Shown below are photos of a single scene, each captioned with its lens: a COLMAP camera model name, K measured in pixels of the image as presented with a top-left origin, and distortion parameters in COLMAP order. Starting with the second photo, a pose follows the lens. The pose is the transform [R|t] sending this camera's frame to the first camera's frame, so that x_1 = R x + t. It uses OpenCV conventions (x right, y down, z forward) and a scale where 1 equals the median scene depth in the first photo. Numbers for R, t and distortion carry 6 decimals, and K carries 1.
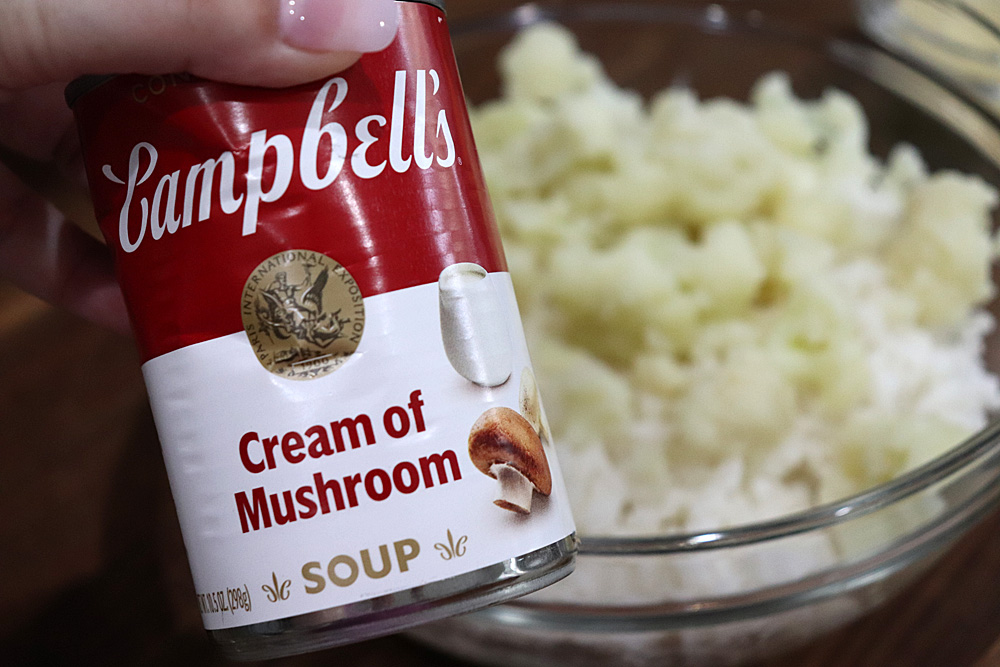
lens RADIAL K [[2072.6, 0, 499.8], [0, 2072.6, 333.3], [0, 0, 1]] dist [-0.042702, 0.000000]
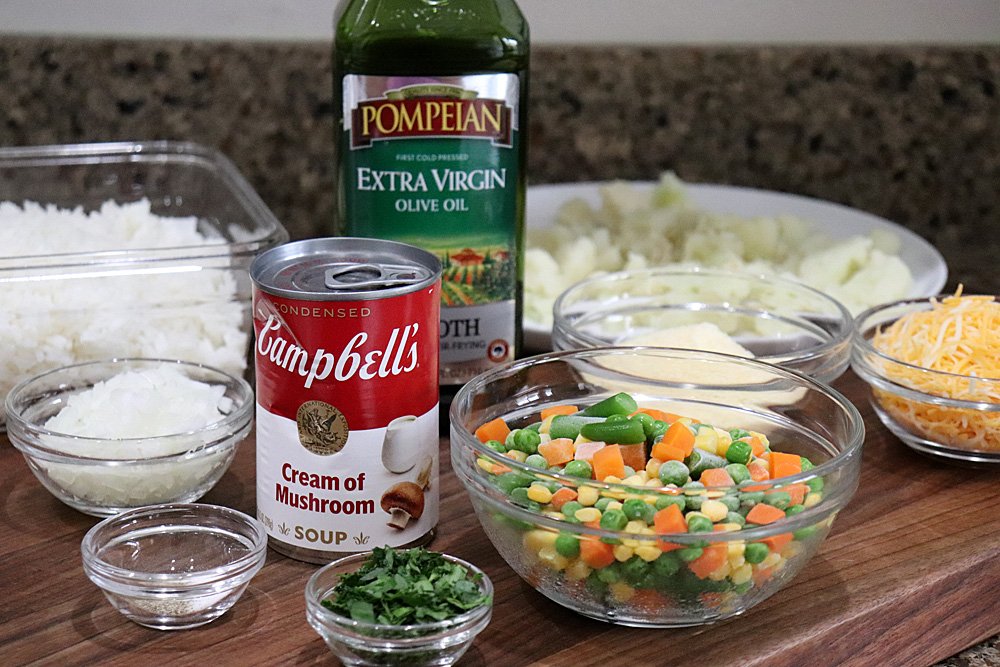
lens RADIAL K [[2561.1, 0, 500.0], [0, 2561.1, 333.6], [0, 0, 1]] dist [-0.006159, 0.000000]
pose [[0.947503, 0.306995, -0.089402, 0.296086], [-0.255704, 0.895373, 0.364586, -1.136493], [0.191974, -0.322586, 0.926868, -1.447383]]
